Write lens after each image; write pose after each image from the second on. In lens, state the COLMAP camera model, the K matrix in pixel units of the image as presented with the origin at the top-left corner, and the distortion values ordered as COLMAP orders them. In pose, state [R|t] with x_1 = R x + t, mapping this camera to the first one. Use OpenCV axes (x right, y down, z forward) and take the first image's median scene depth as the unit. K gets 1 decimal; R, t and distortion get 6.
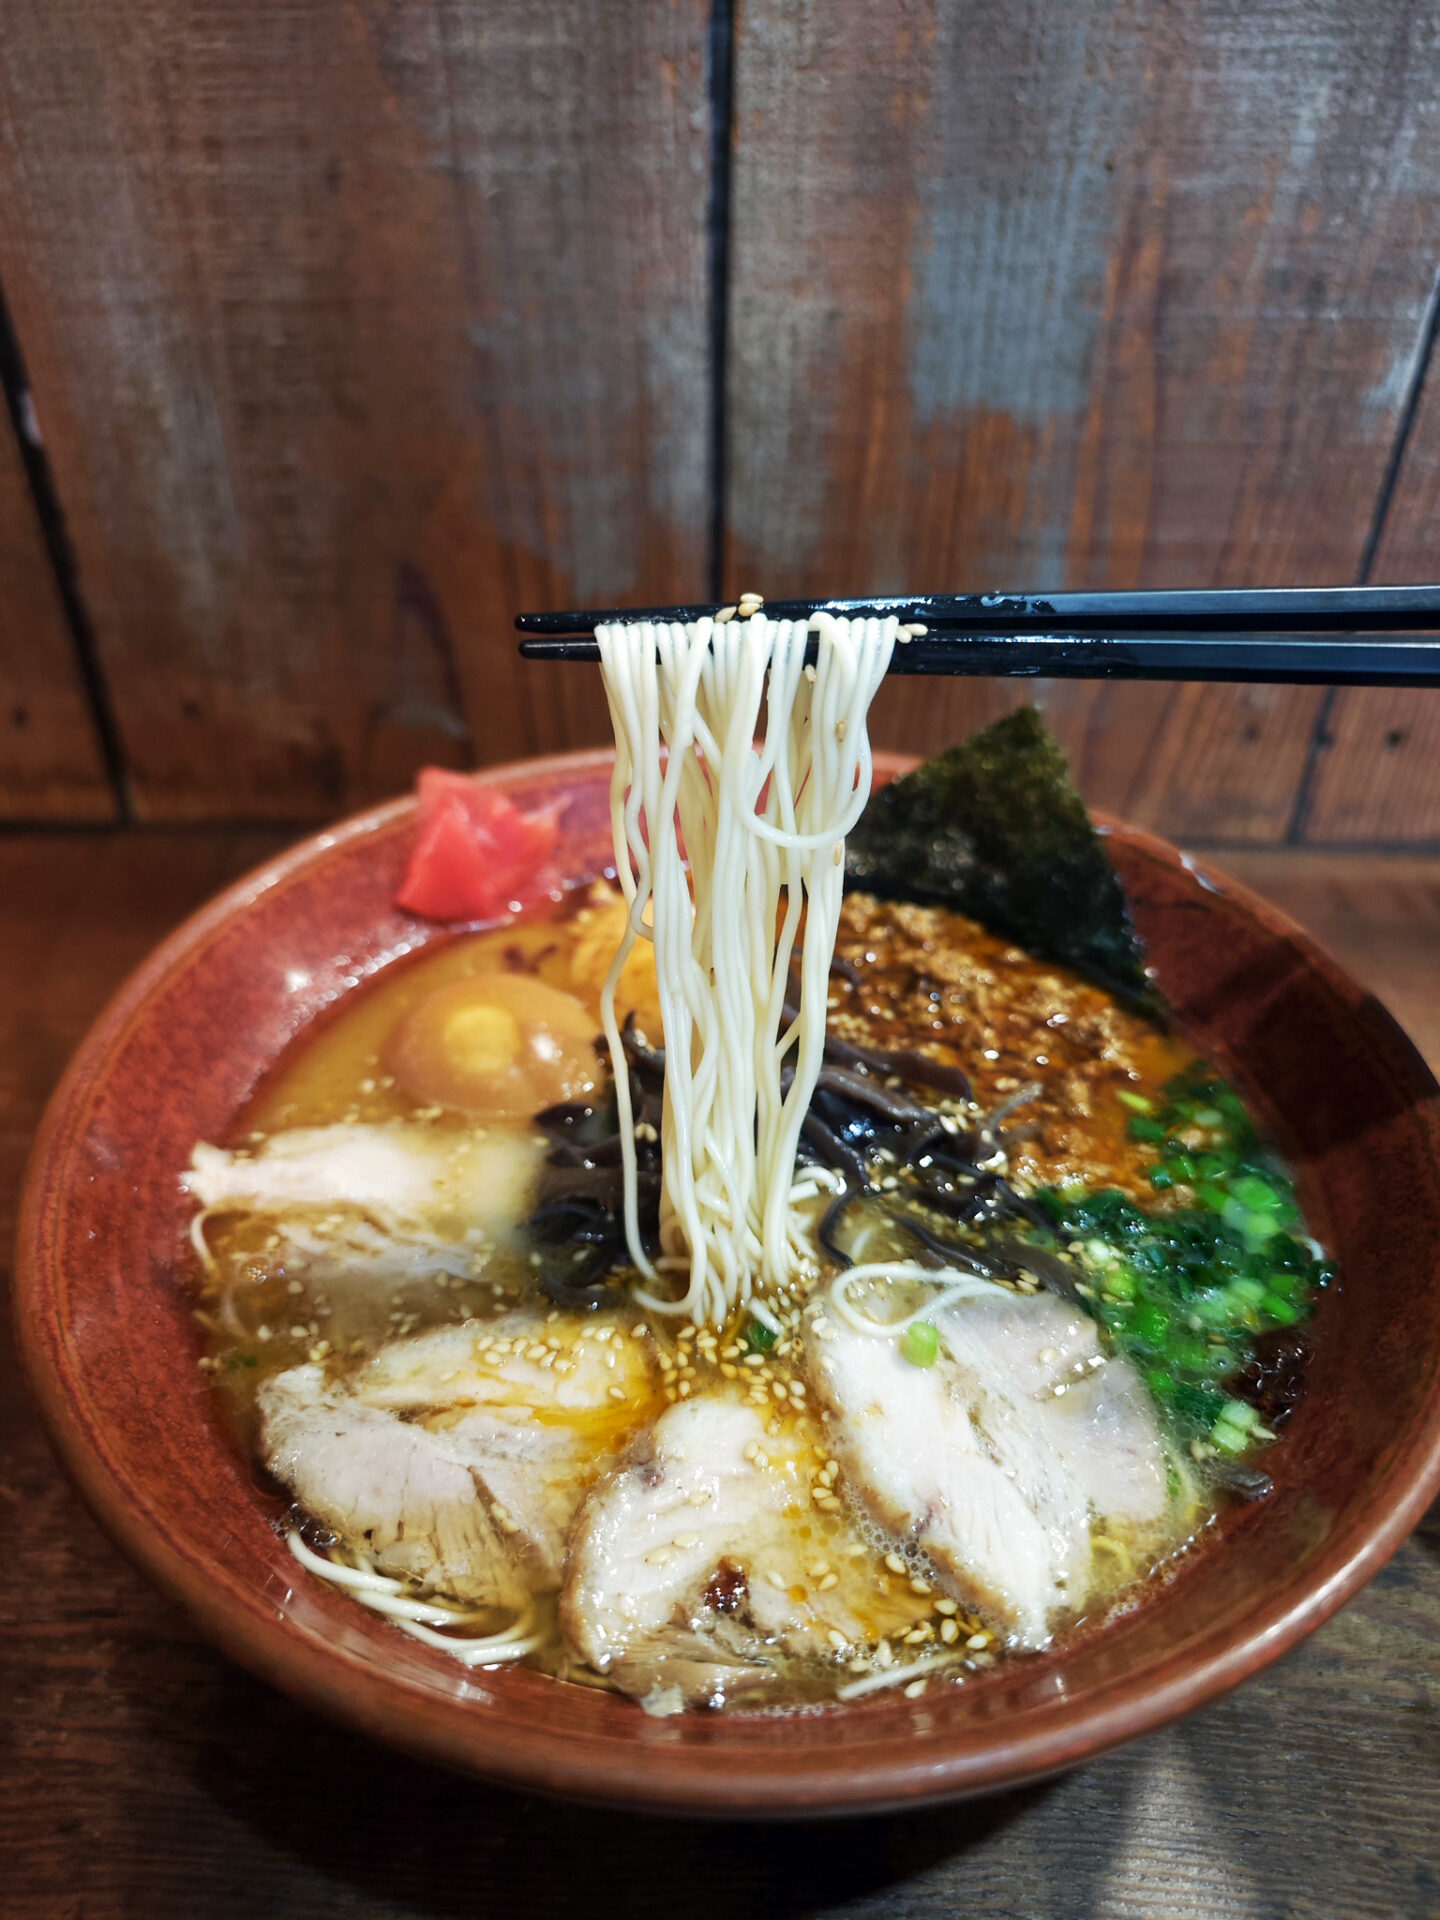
lens RADIAL K [[1311.7, 0, 741.0], [0, 1311.7, 1049.0], [0, 0, 1]] dist [-0.036817, 0.011704]
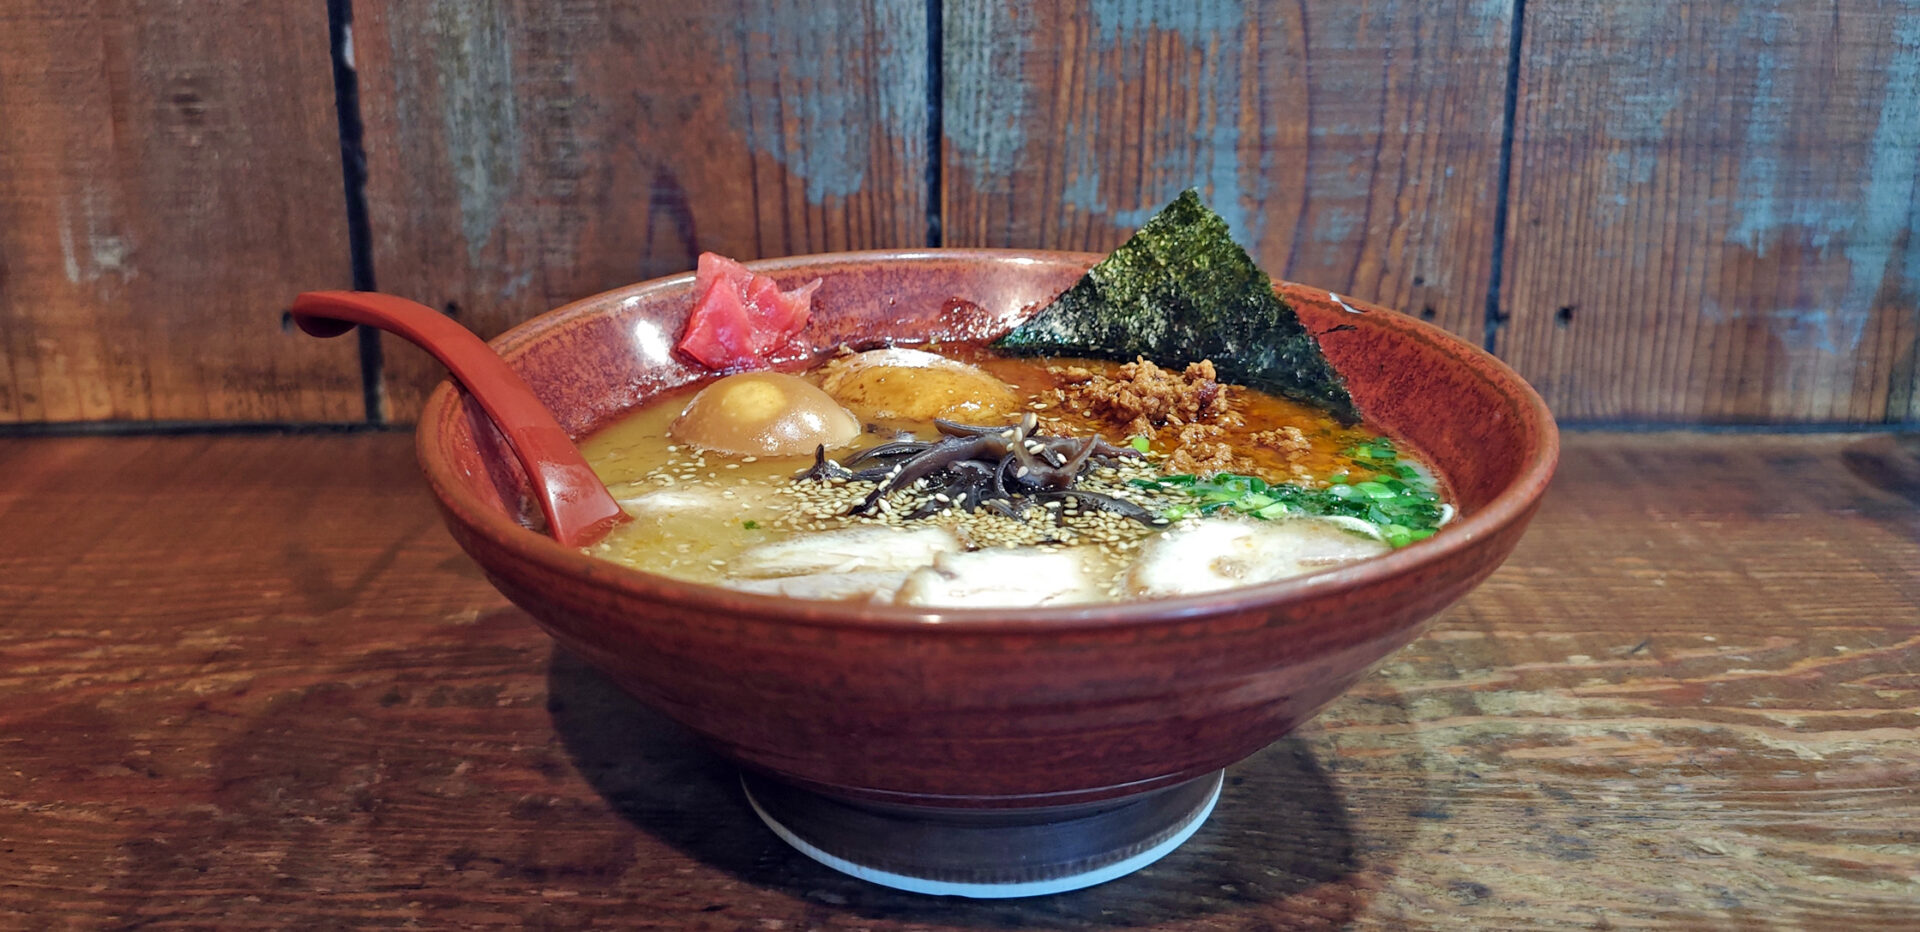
lens RADIAL K [[1584.9, 0, 968.3], [0, 1584.9, 466.1], [0, 0, 1]] dist [0.020761, -0.009339]
pose [[0.999613, -0.024440, 0.013253, -0.014861], [0.027338, 0.950784, -0.308646, 0.326699], [-0.005058, 0.308889, 0.951085, -0.253761]]
